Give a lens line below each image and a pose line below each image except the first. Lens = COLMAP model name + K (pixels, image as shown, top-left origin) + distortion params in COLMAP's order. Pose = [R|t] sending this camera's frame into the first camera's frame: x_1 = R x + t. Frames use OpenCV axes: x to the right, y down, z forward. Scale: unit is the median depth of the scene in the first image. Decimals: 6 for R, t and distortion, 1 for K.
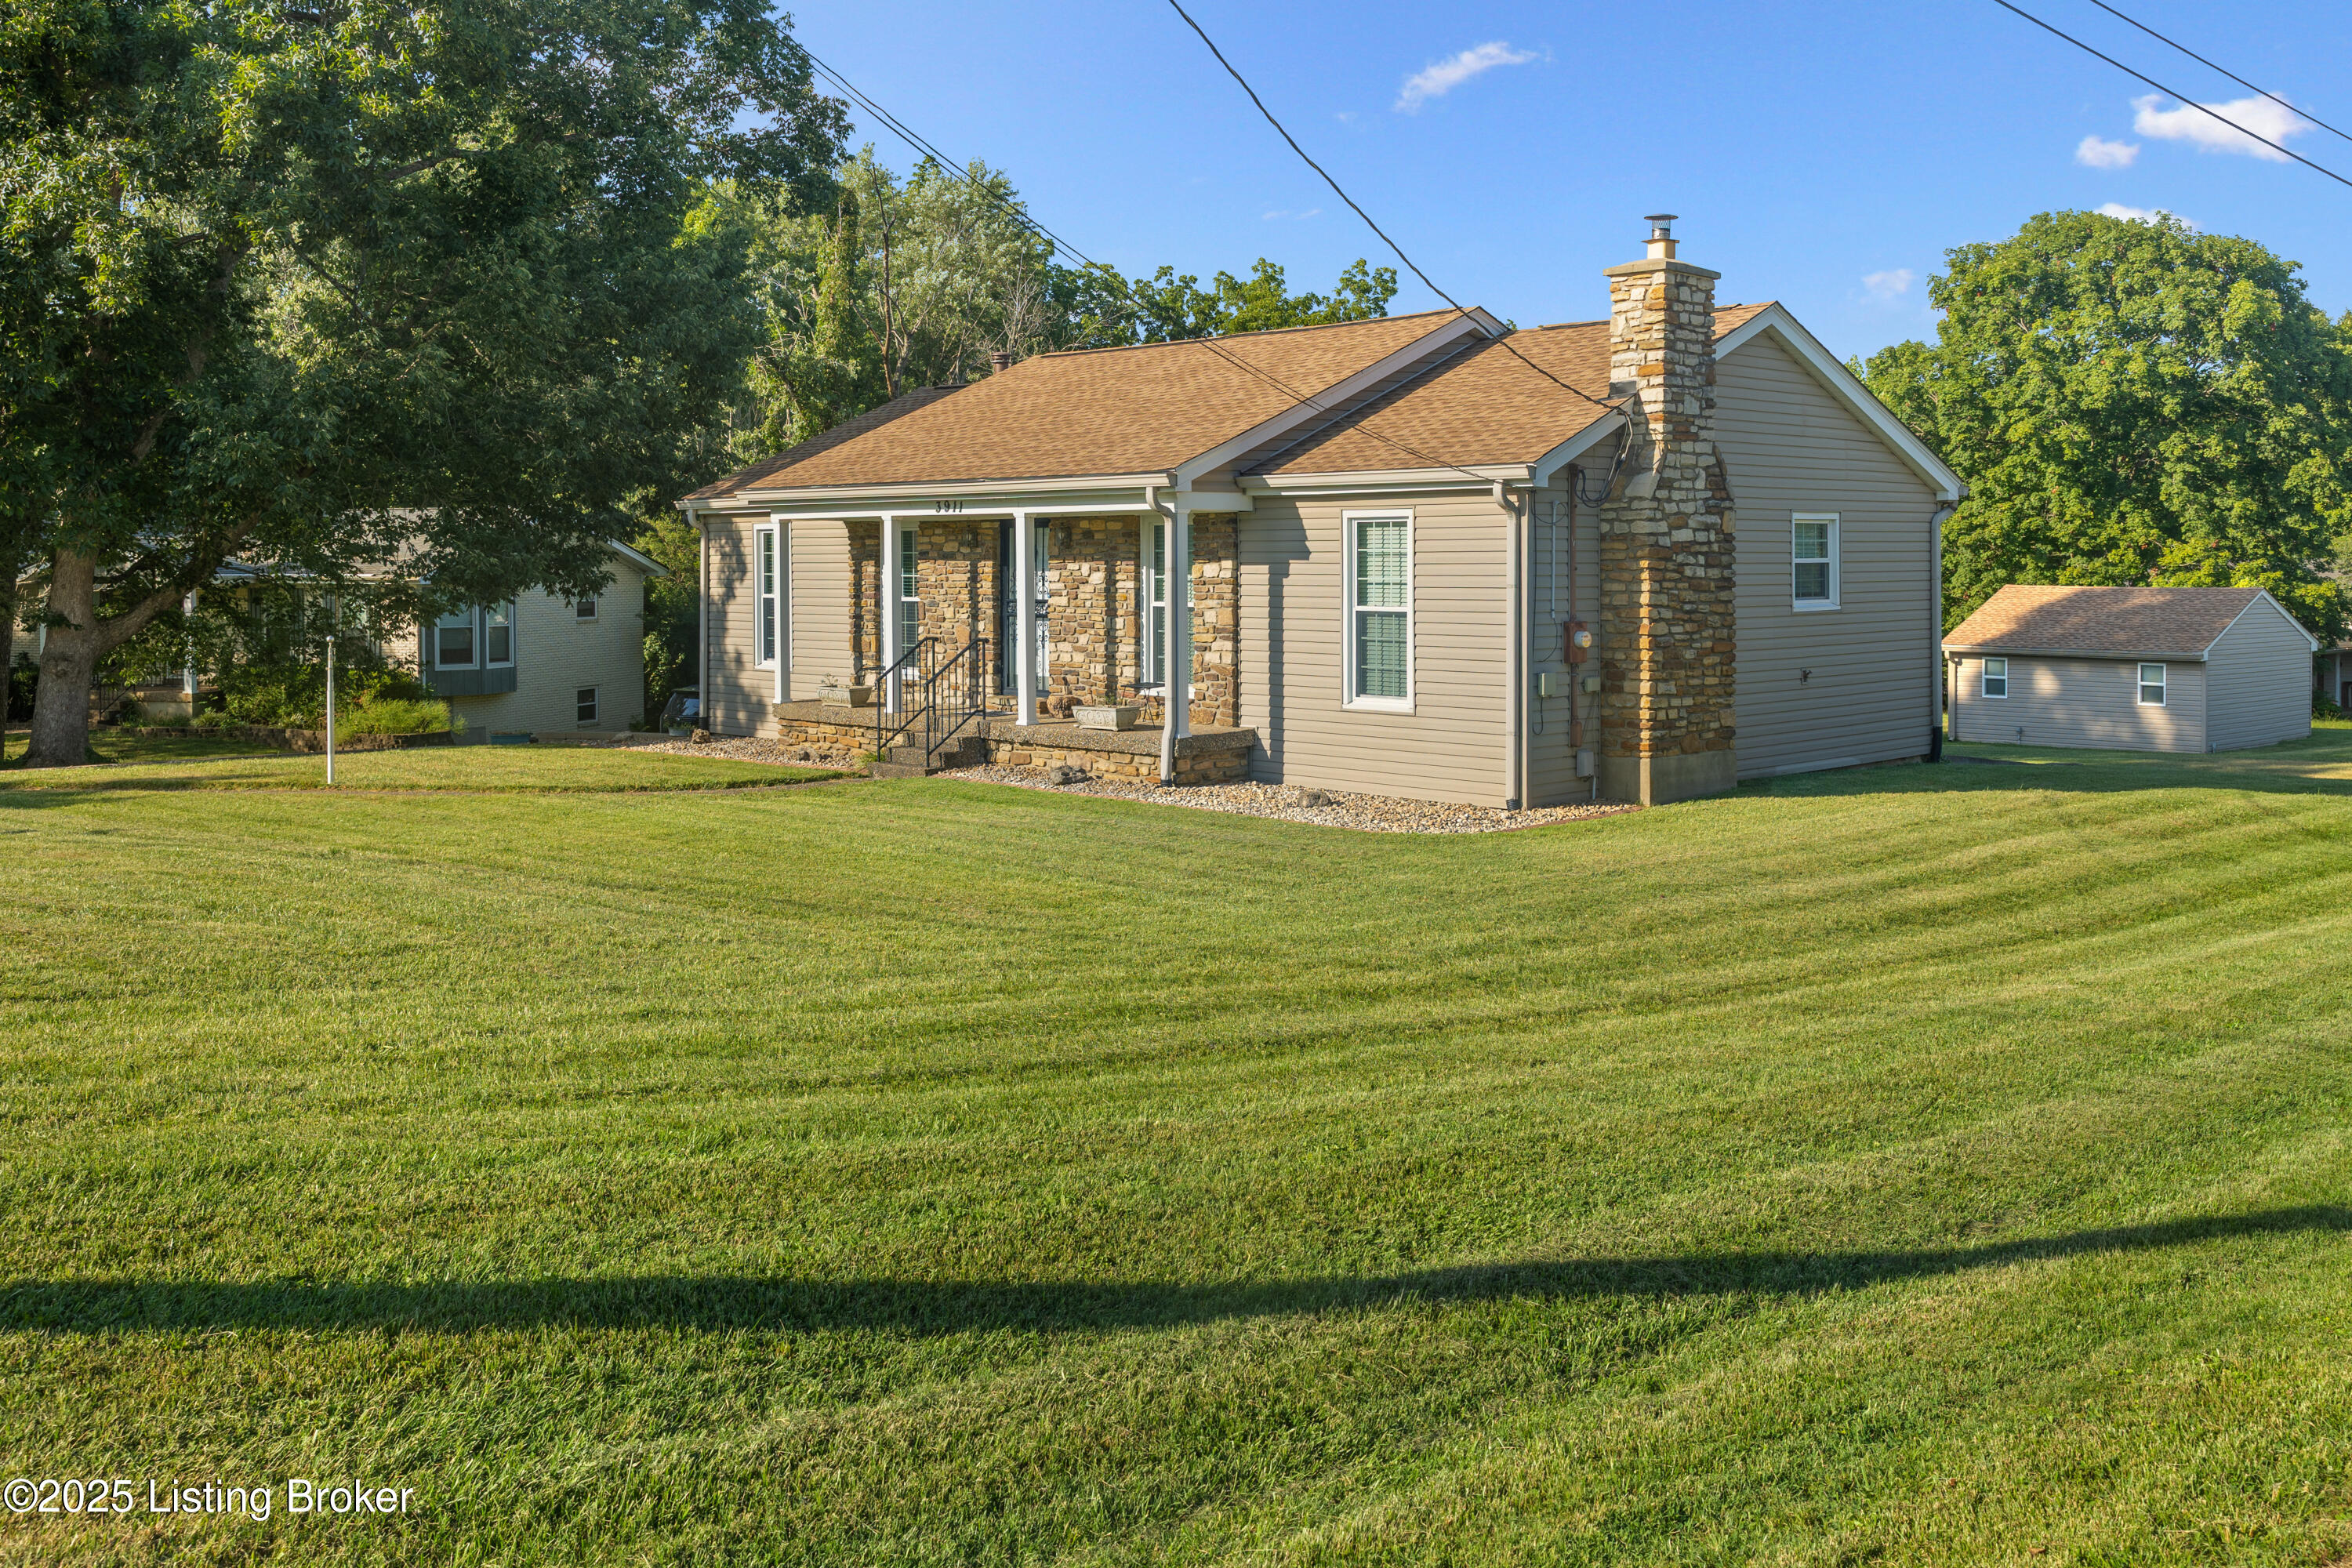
lens RADIAL K [[2156.8, 0, 1176.5], [0, 2156.8, 567.0], [0, 0, 1]] dist [-0.000965, 0.003702]
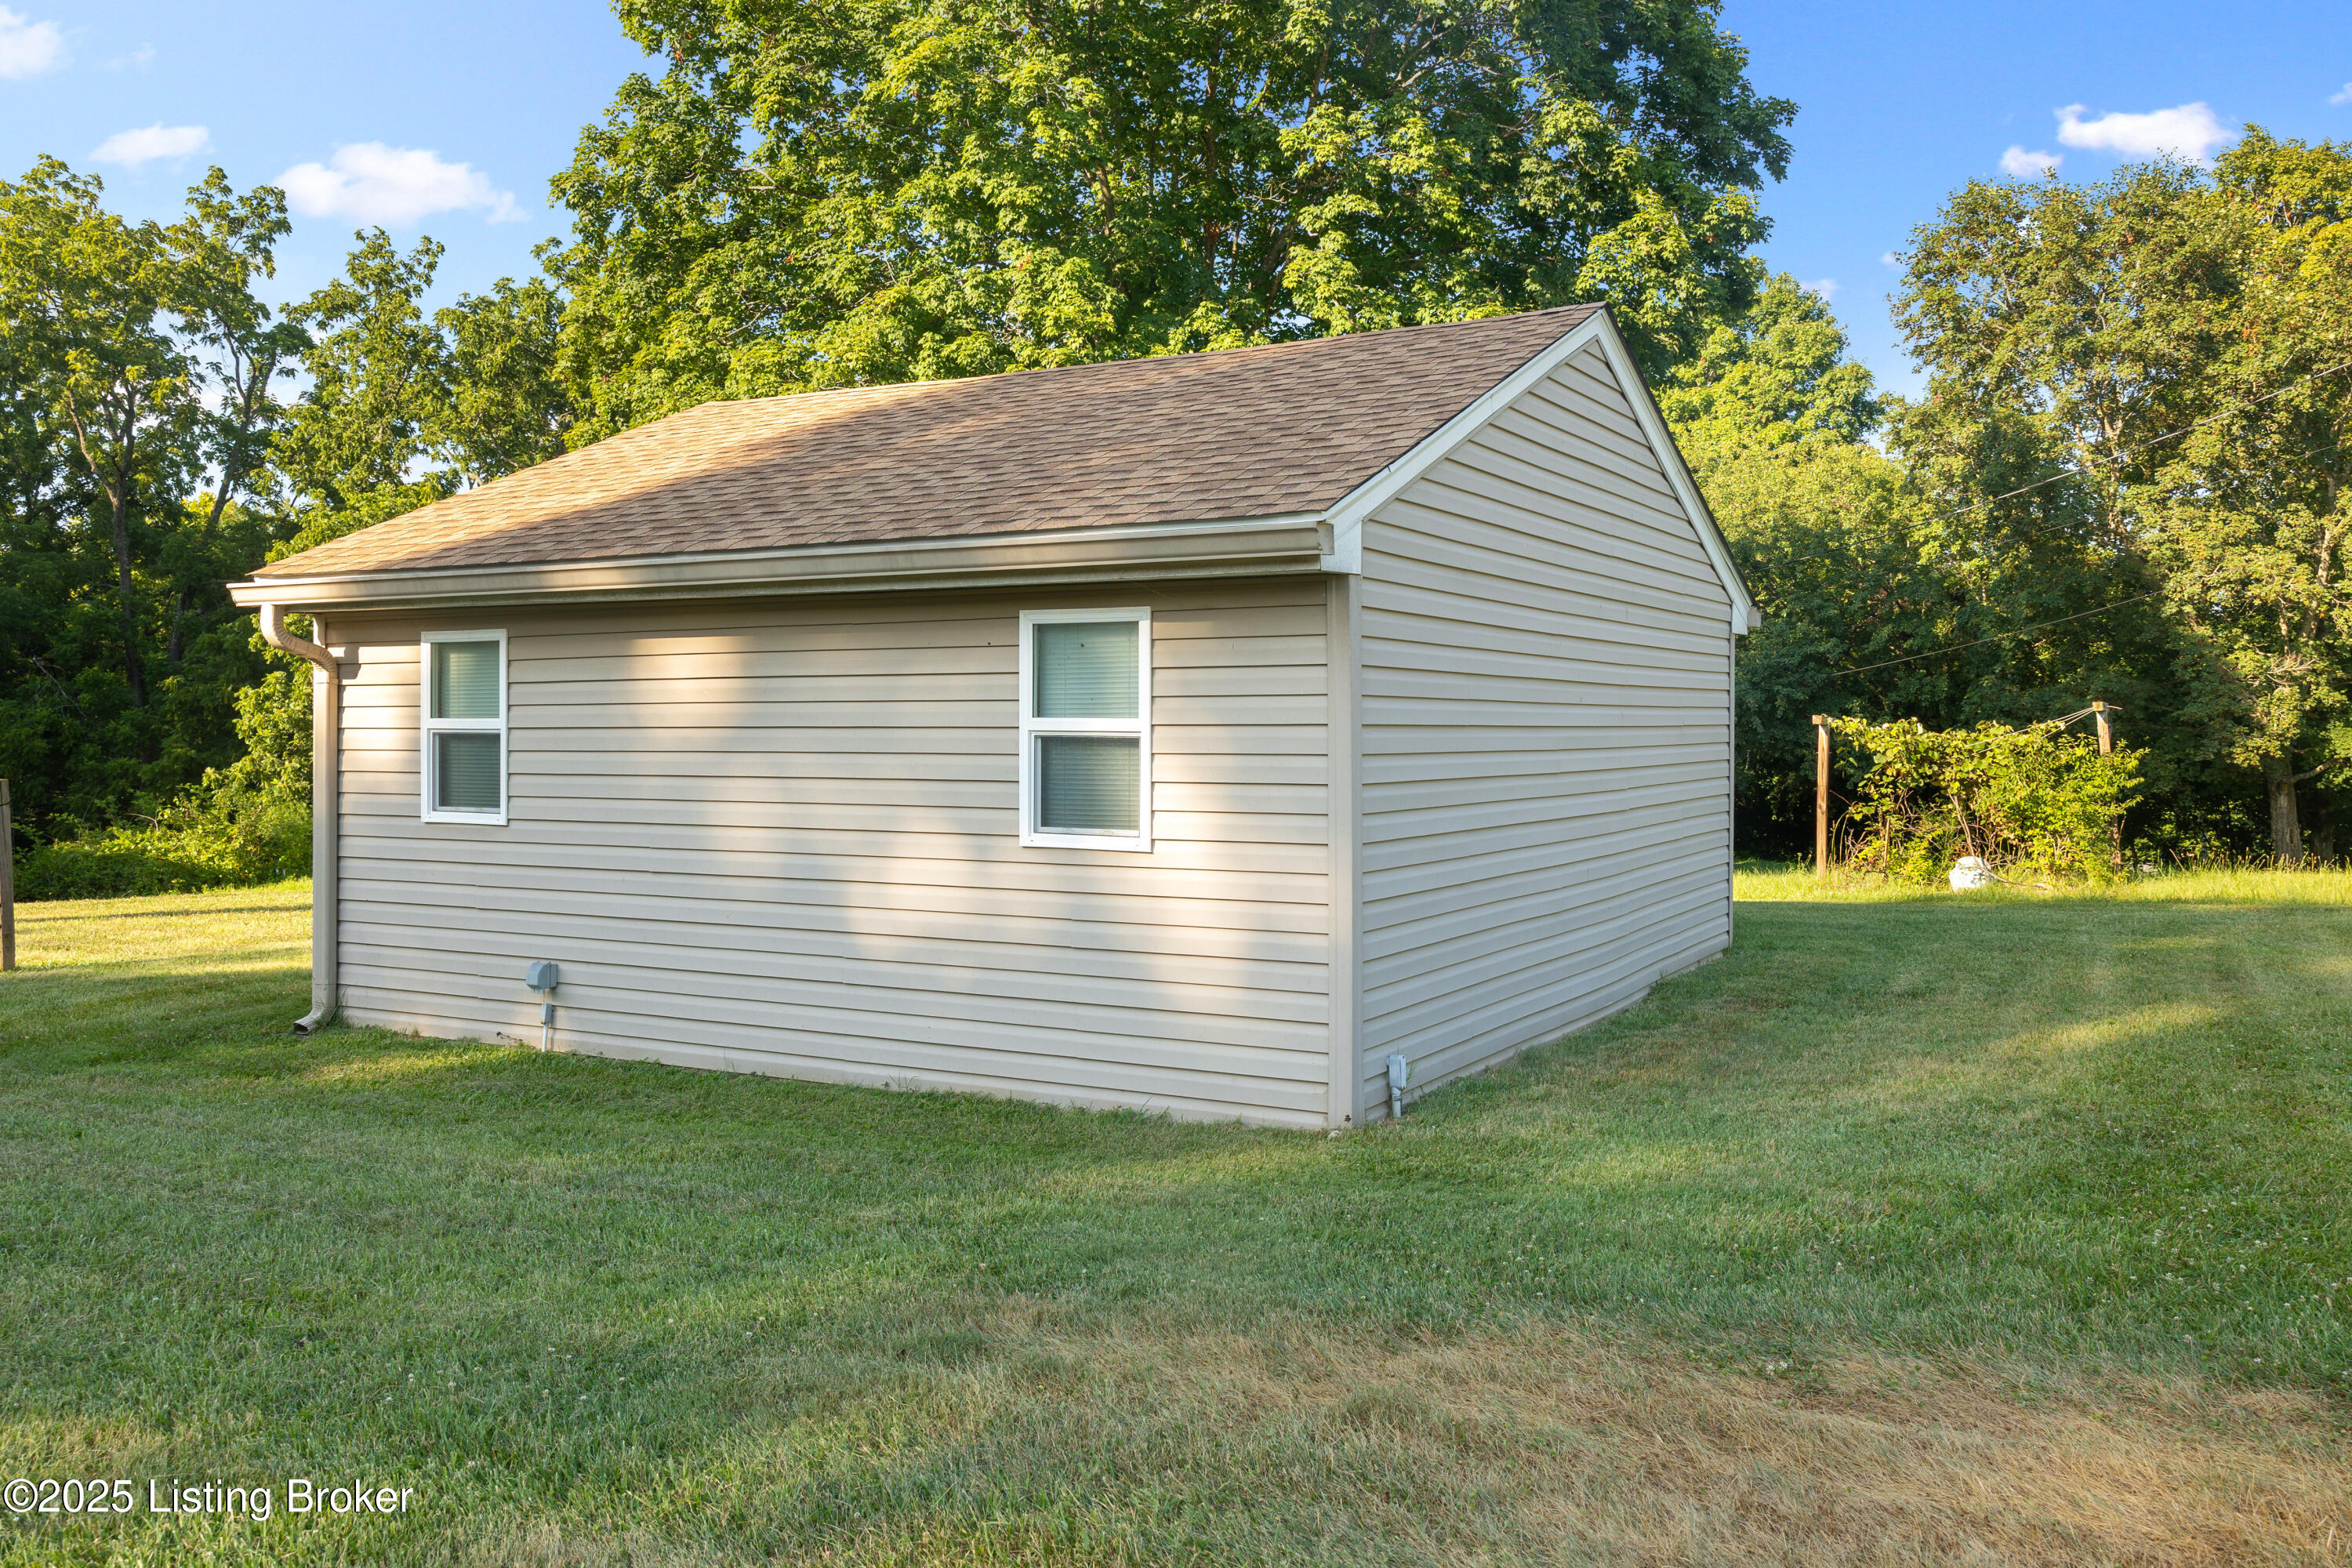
lens RADIAL K [[1870.8, 0, 1171.6], [0, 1870.8, 714.0], [0, 0, 1]] dist [0.049301, -0.000301]
pose [[0.950752, -0.000608, 0.309951, 0.382848], [0.002251, 0.999985, -0.004944, 0.050486], [-0.309943, 0.005398, 0.950740, 0.791966]]
